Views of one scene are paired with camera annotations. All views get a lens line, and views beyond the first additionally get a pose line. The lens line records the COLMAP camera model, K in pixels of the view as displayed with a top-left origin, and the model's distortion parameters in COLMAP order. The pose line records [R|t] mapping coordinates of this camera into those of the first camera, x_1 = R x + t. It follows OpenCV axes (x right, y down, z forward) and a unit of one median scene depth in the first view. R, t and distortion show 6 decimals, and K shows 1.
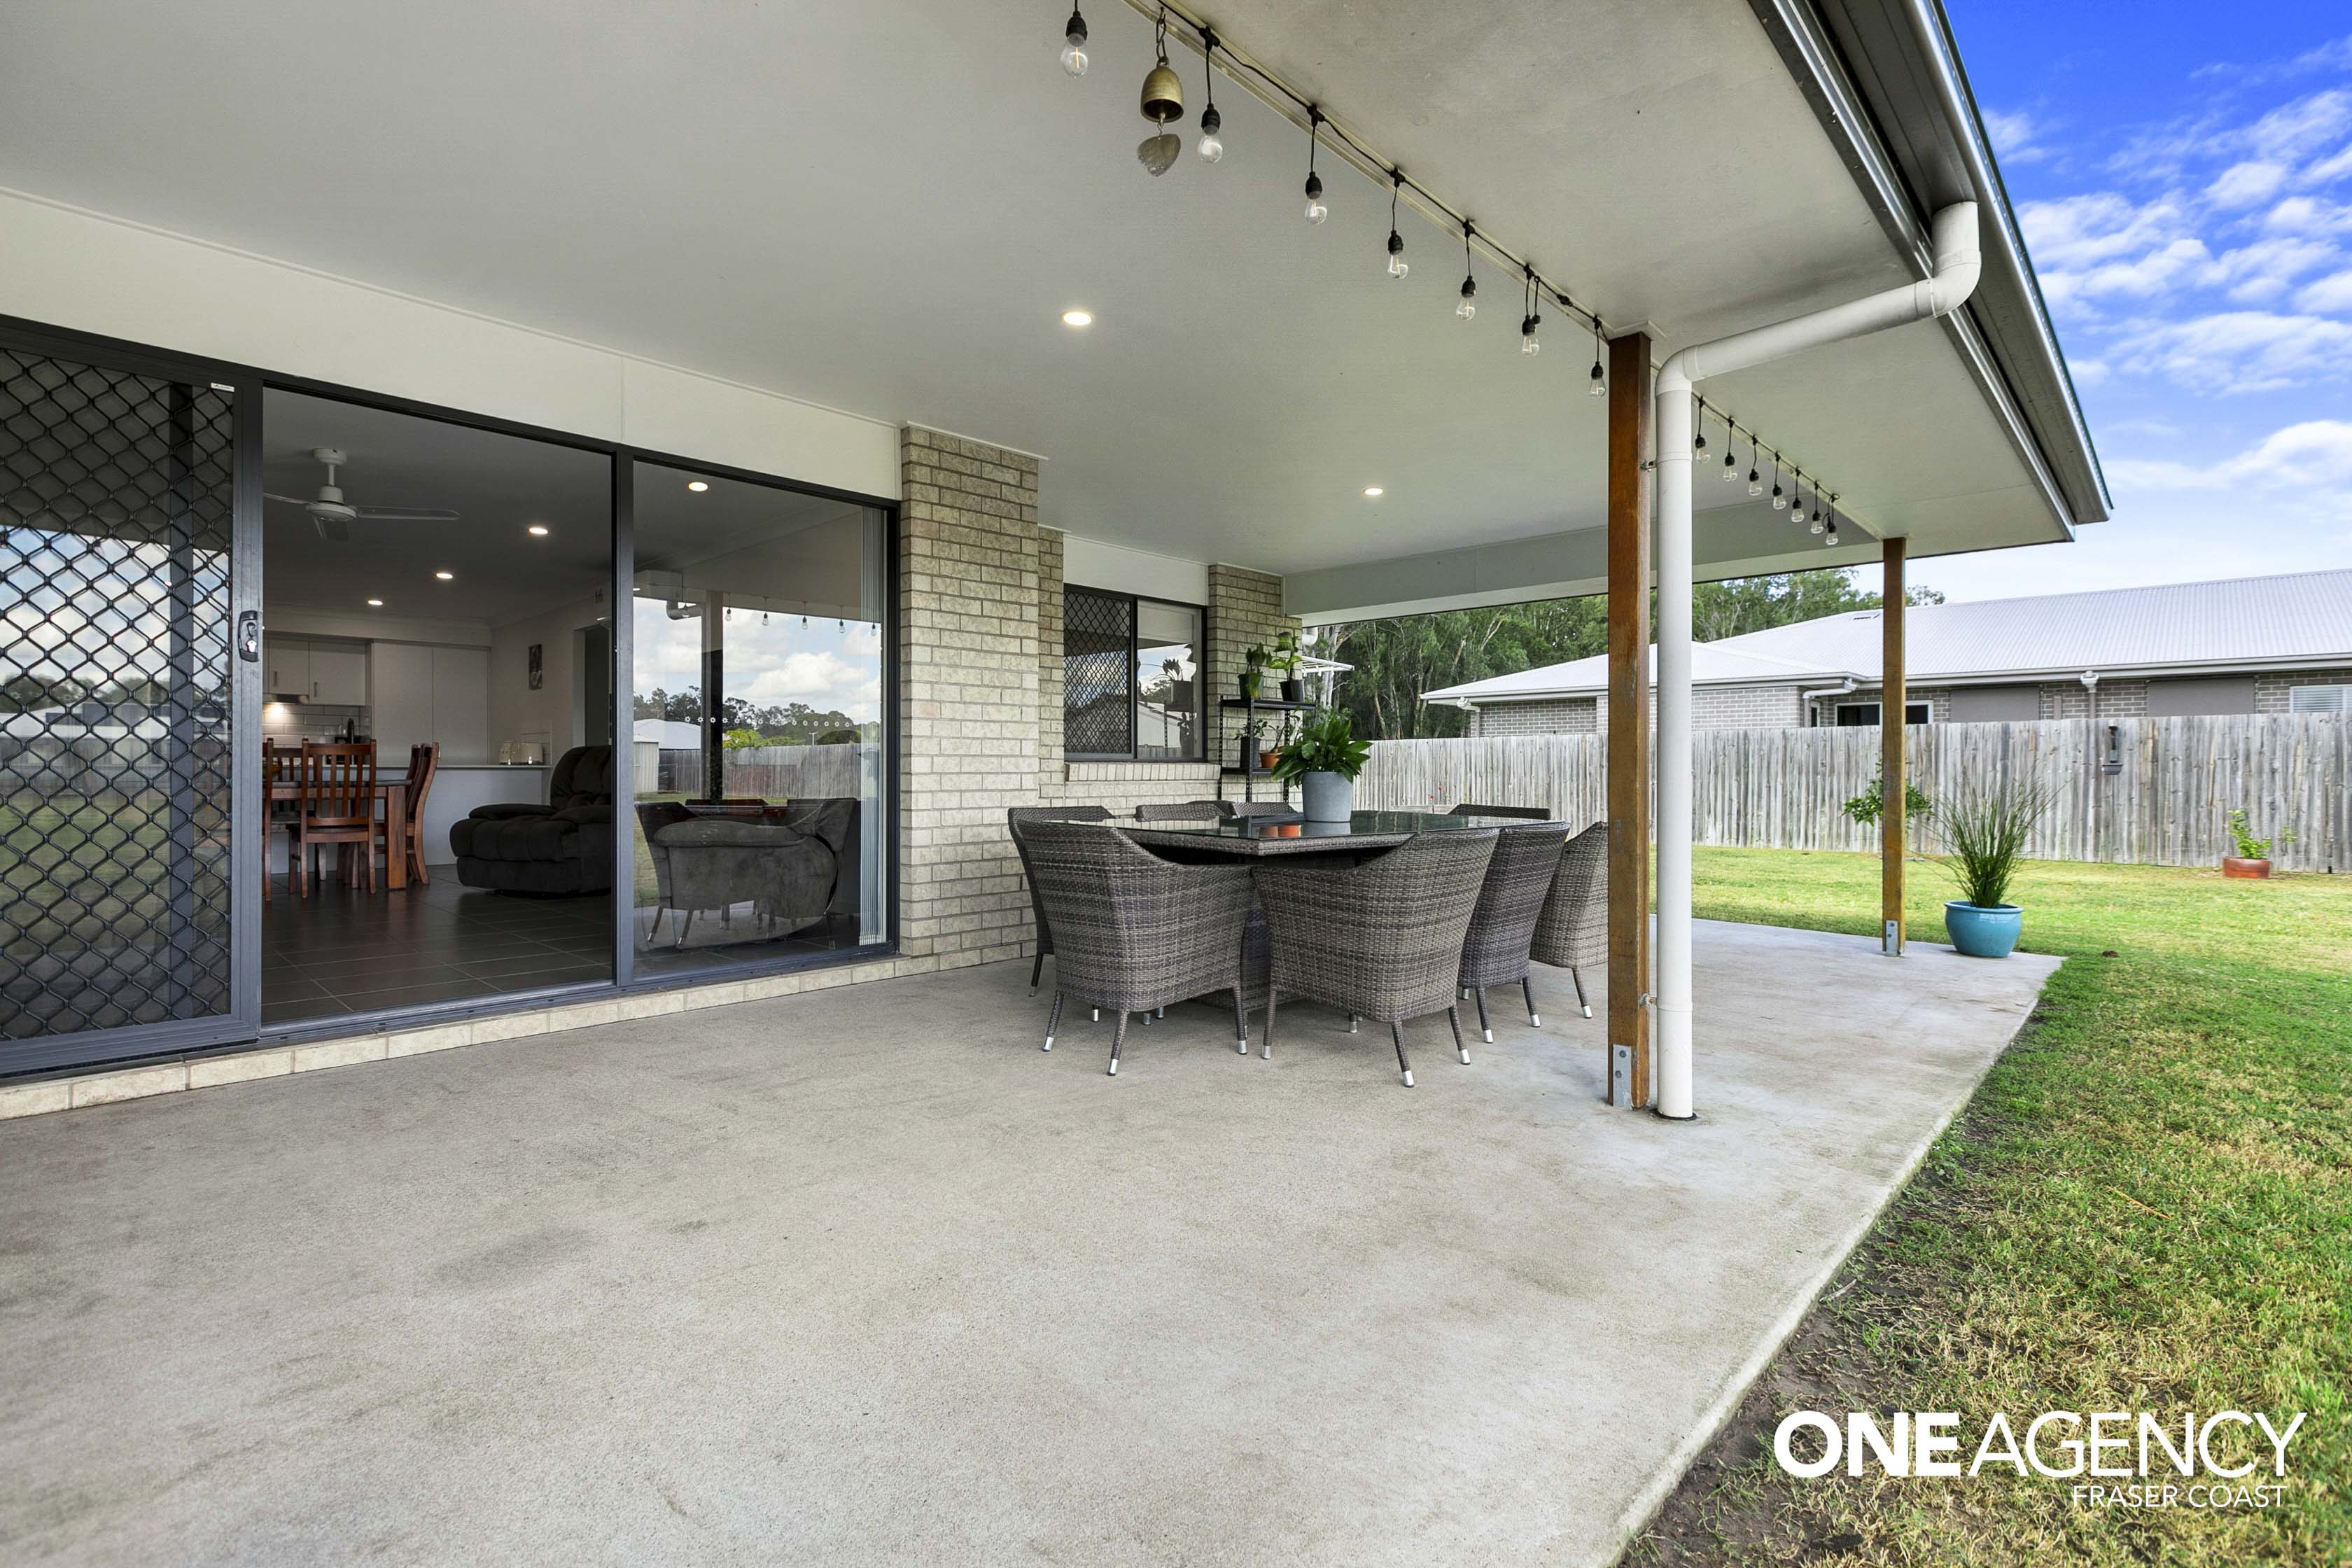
lens RADIAL K [[1075.5, 0, 1180.8], [0, 1075.5, 771.2], [0, 0, 1]] dist [-0.000202, 0.000010]
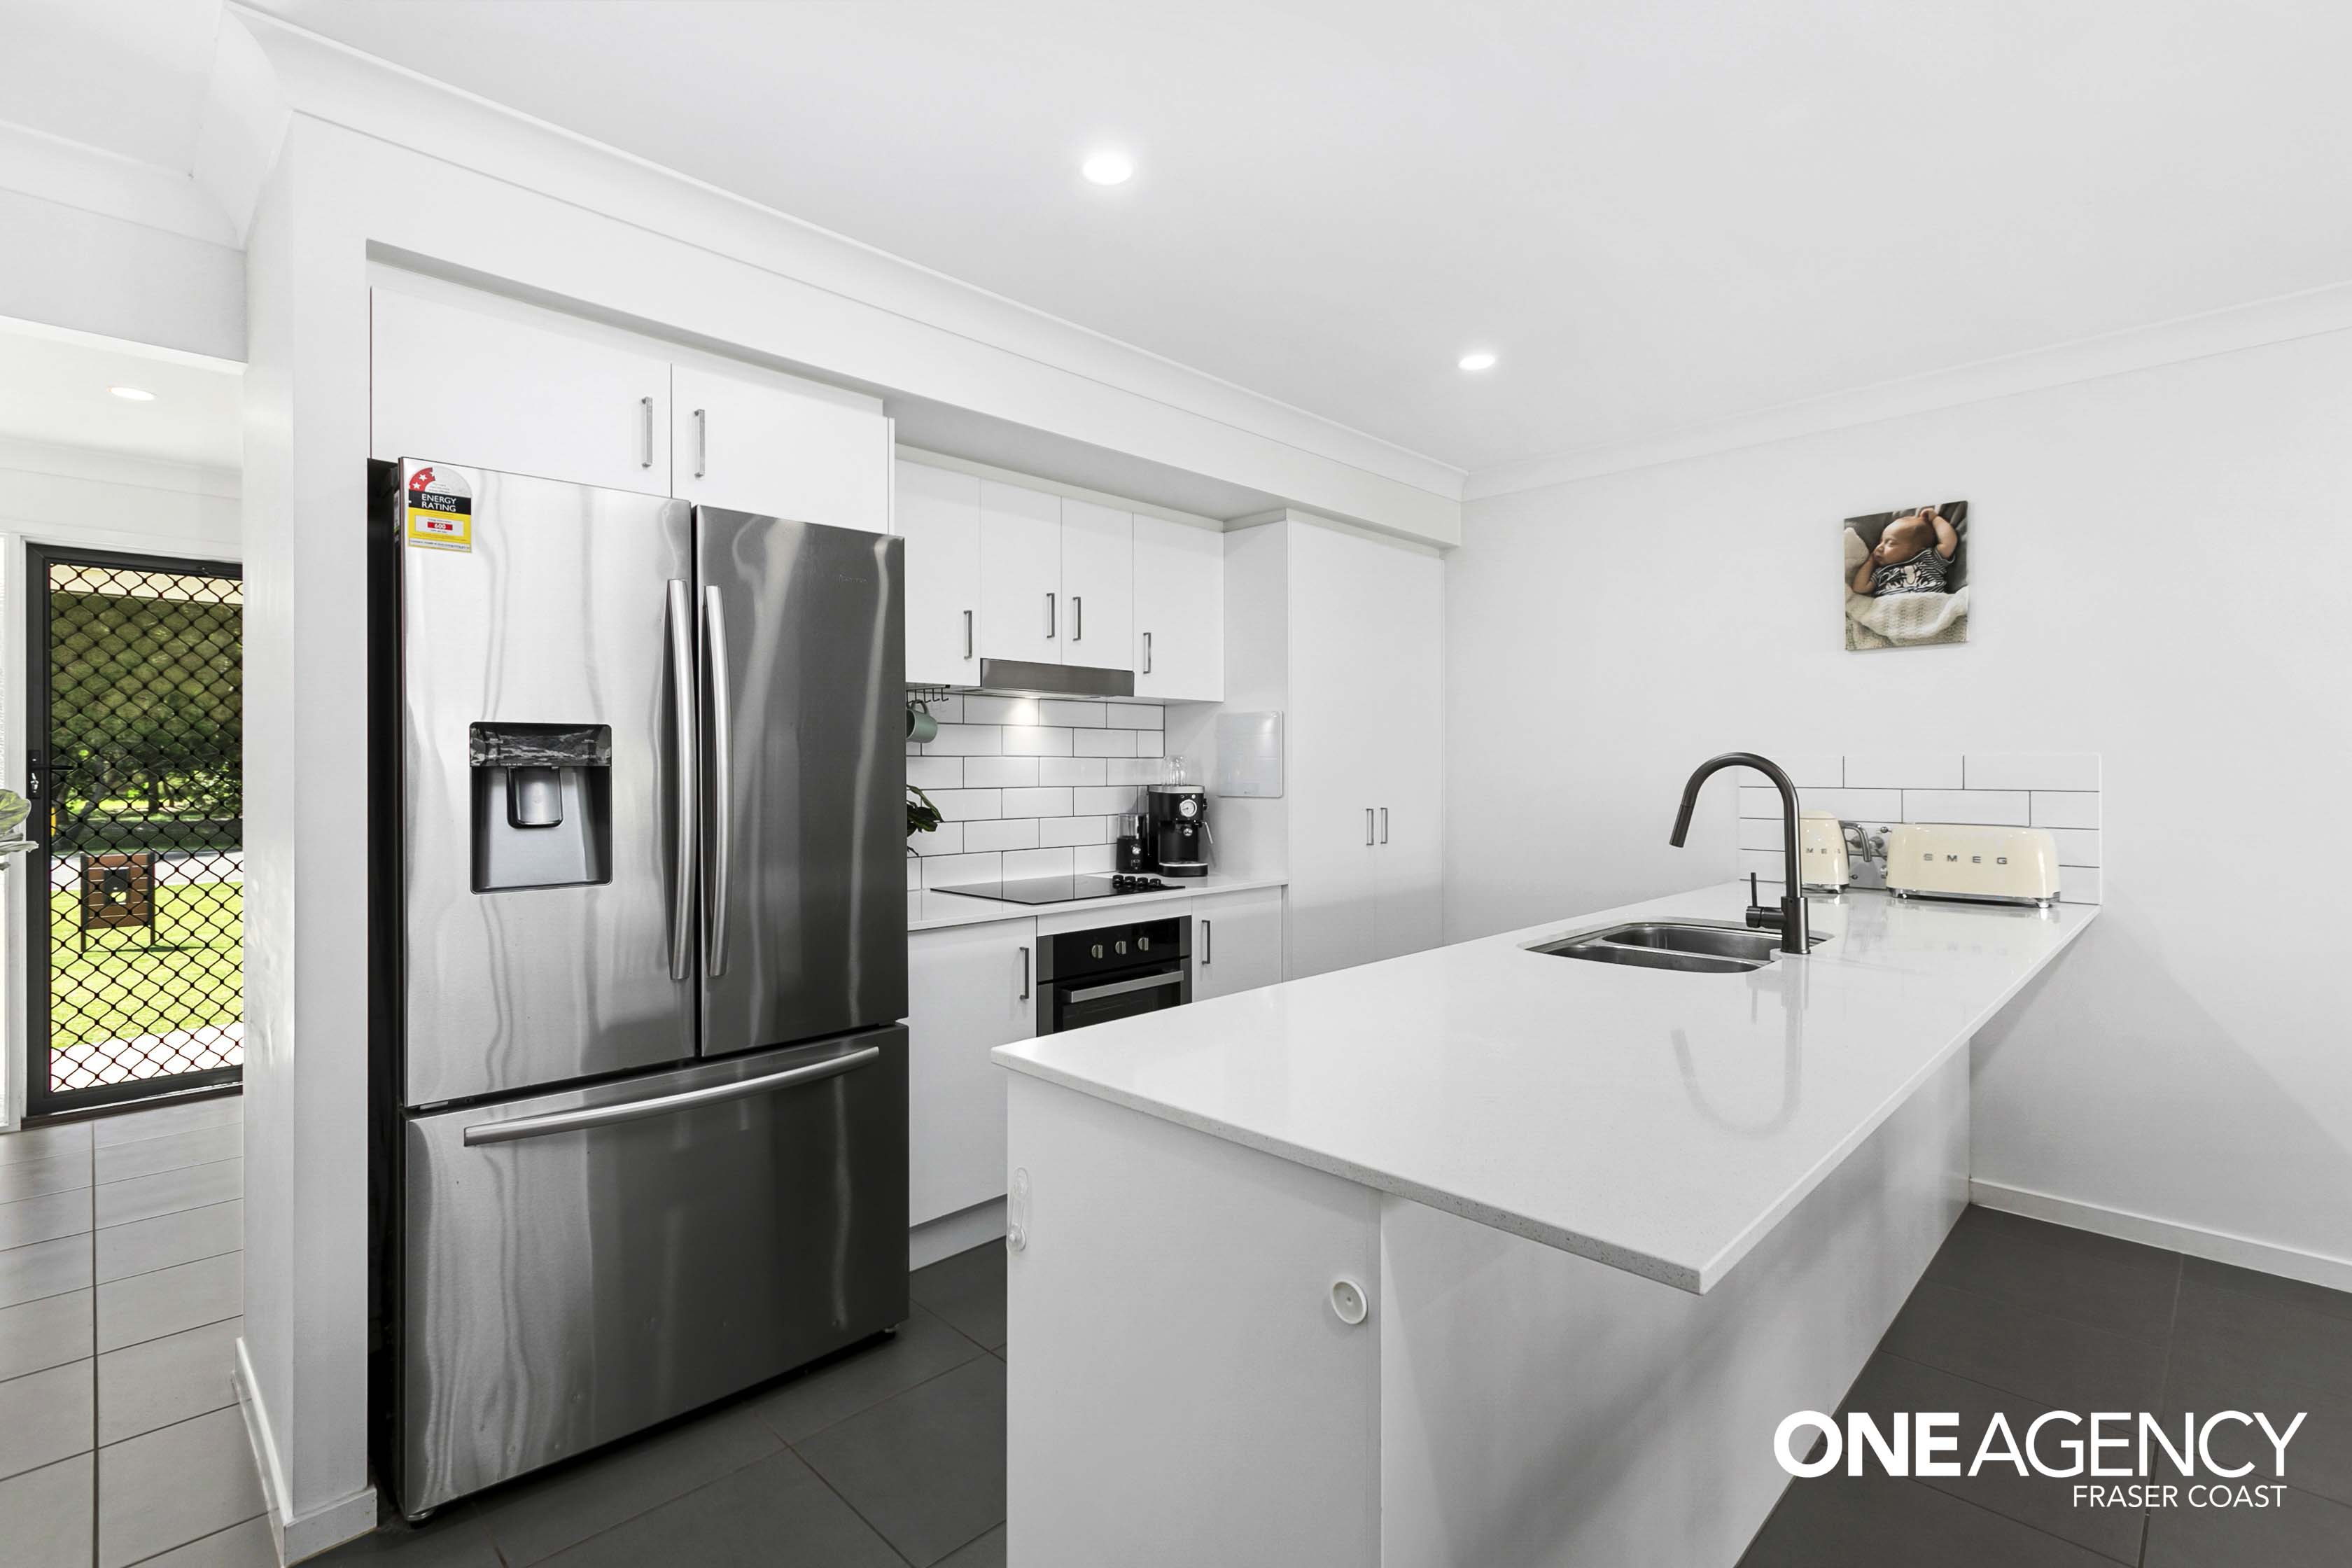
lens RADIAL K [[1075.5, 0, 1180.8], [0, 1075.5, 771.2], [0, 0, 1]] dist [-0.000202, 0.000010]
pose [[0.999939, -0.000588, -0.011059, -1.088676], [0.000667, 0.999974, 0.007125, -0.056876], [0.011055, -0.007132, 0.999913, 0.913965]]
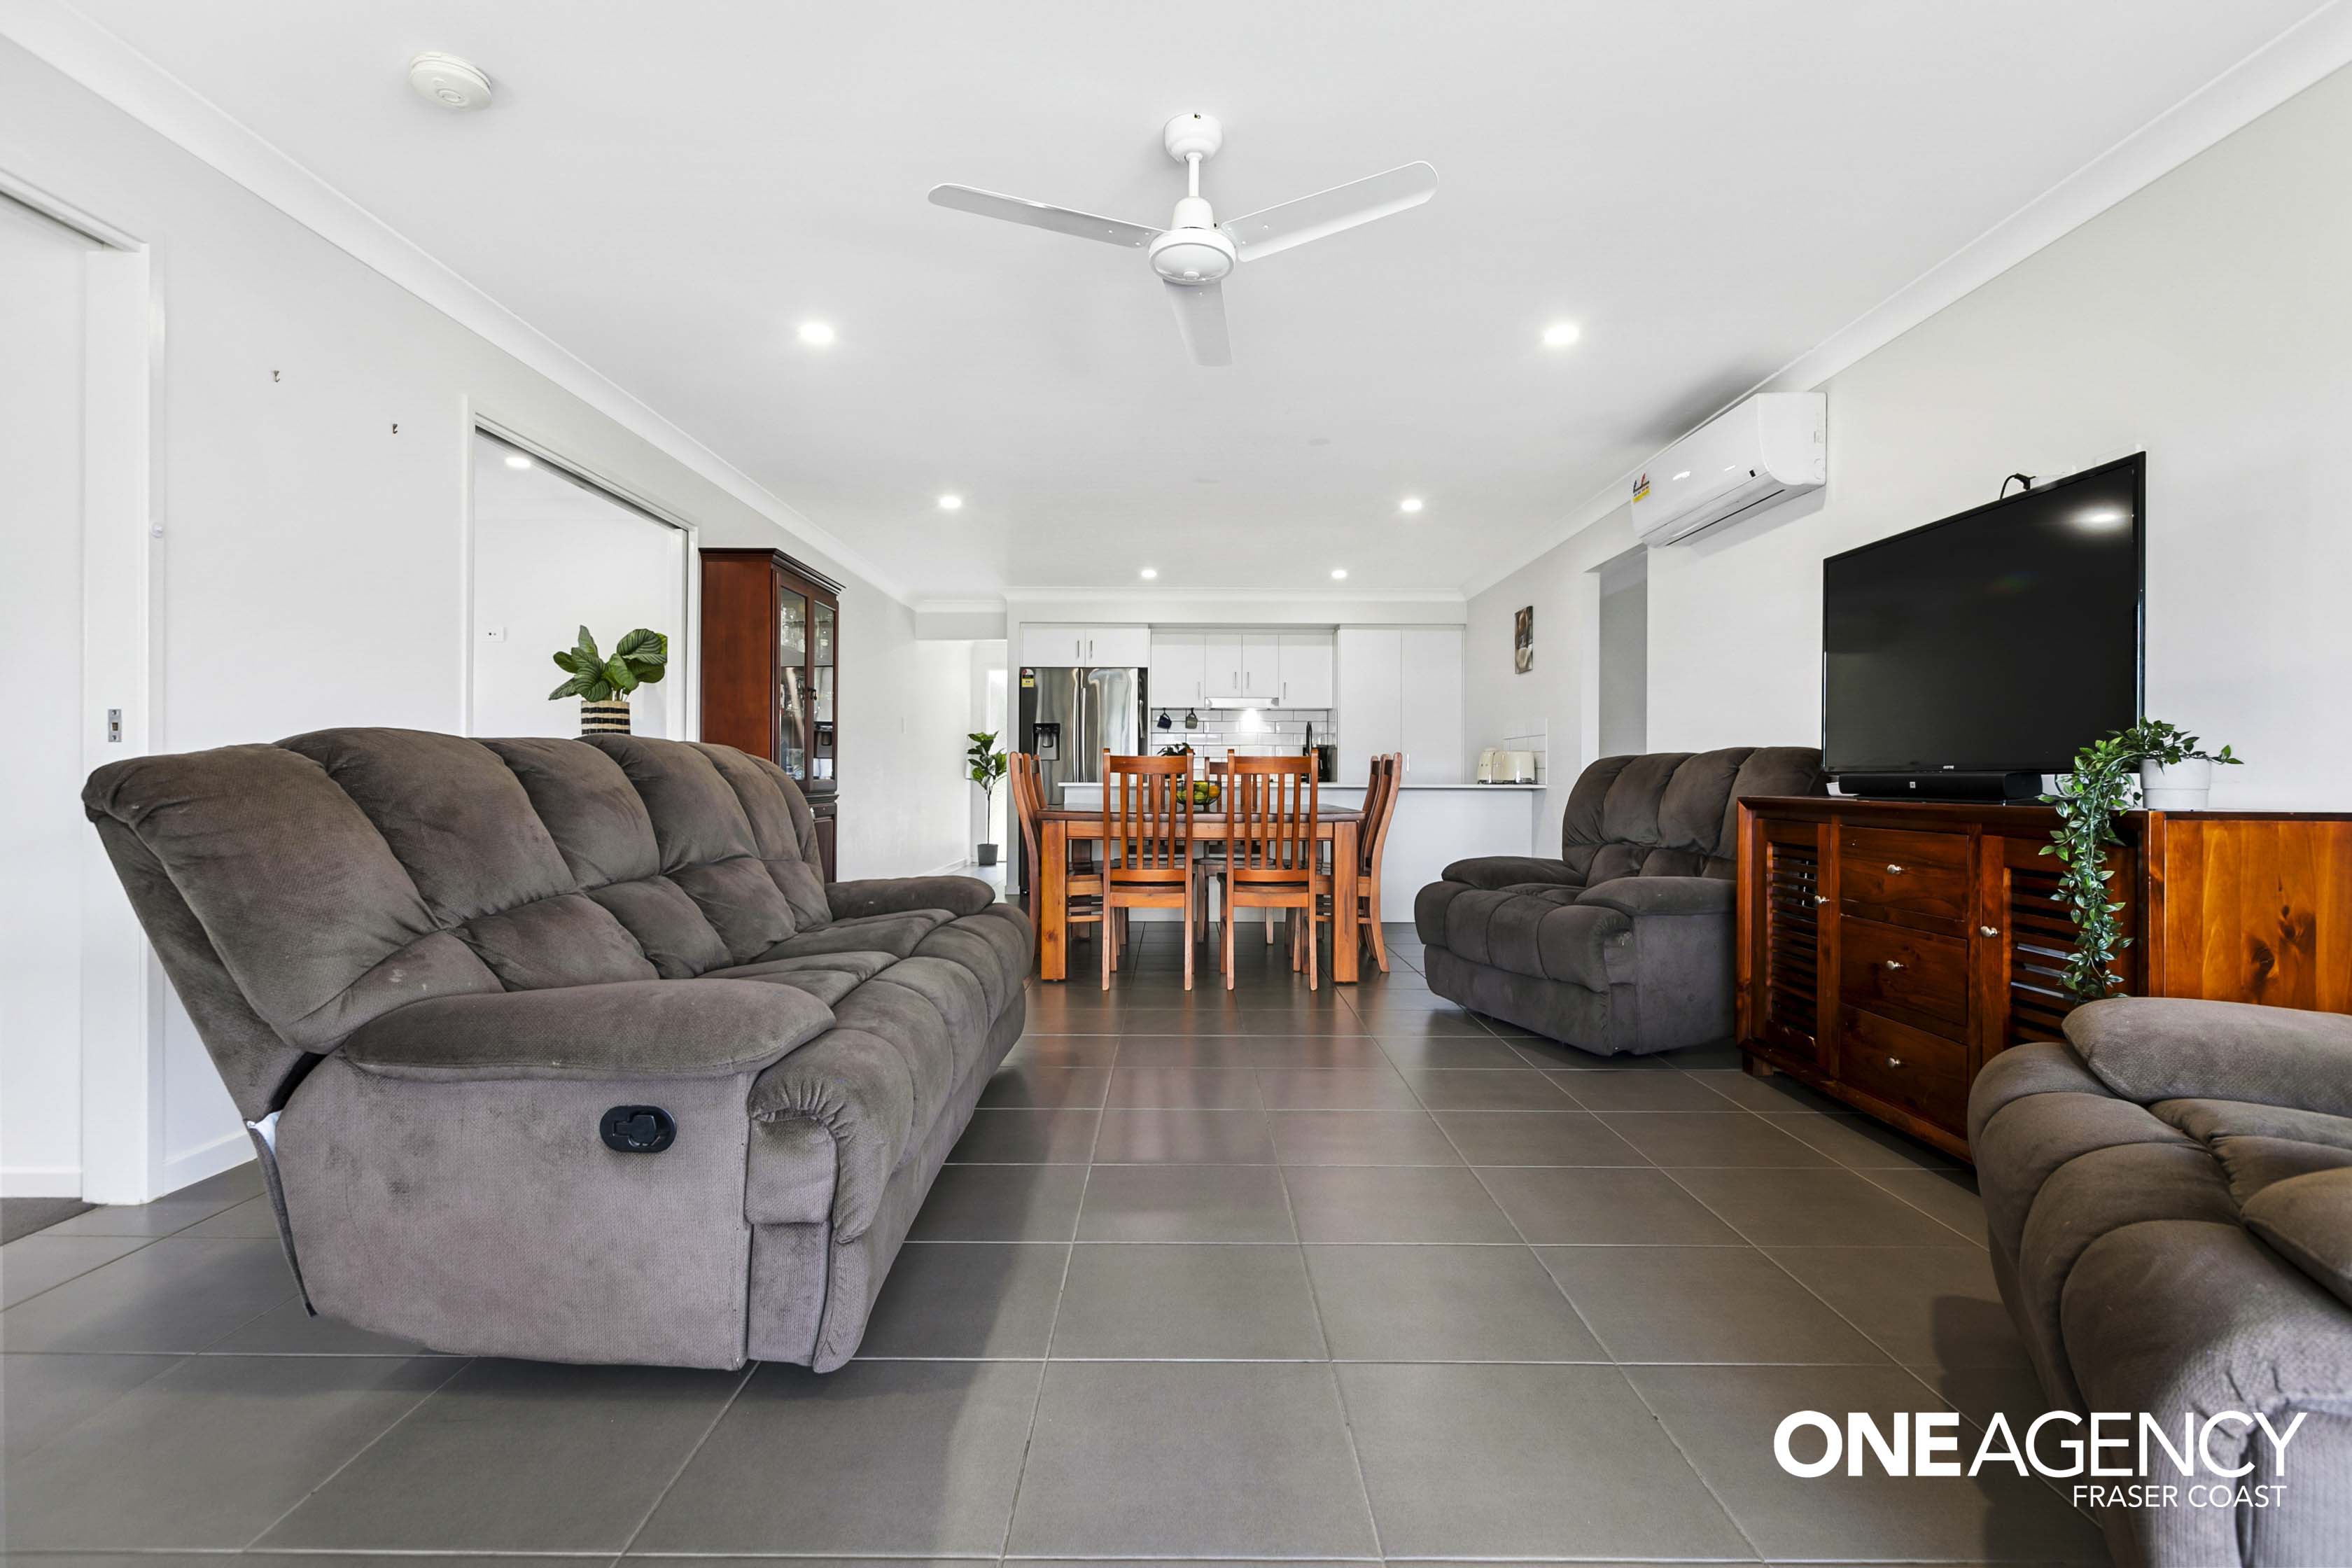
lens RADIAL K [[1163.4, 0, 1176.0], [0, 1163.4, 784.0], [0, 0, 1]] dist [-0.000681, 0.000034]
pose [[0.692074, 0.006801, -0.721795, -0.287741], [-0.003251, 0.999975, 0.006304, -0.011969], [0.721819, -0.002017, 0.692079, 0.430901]]
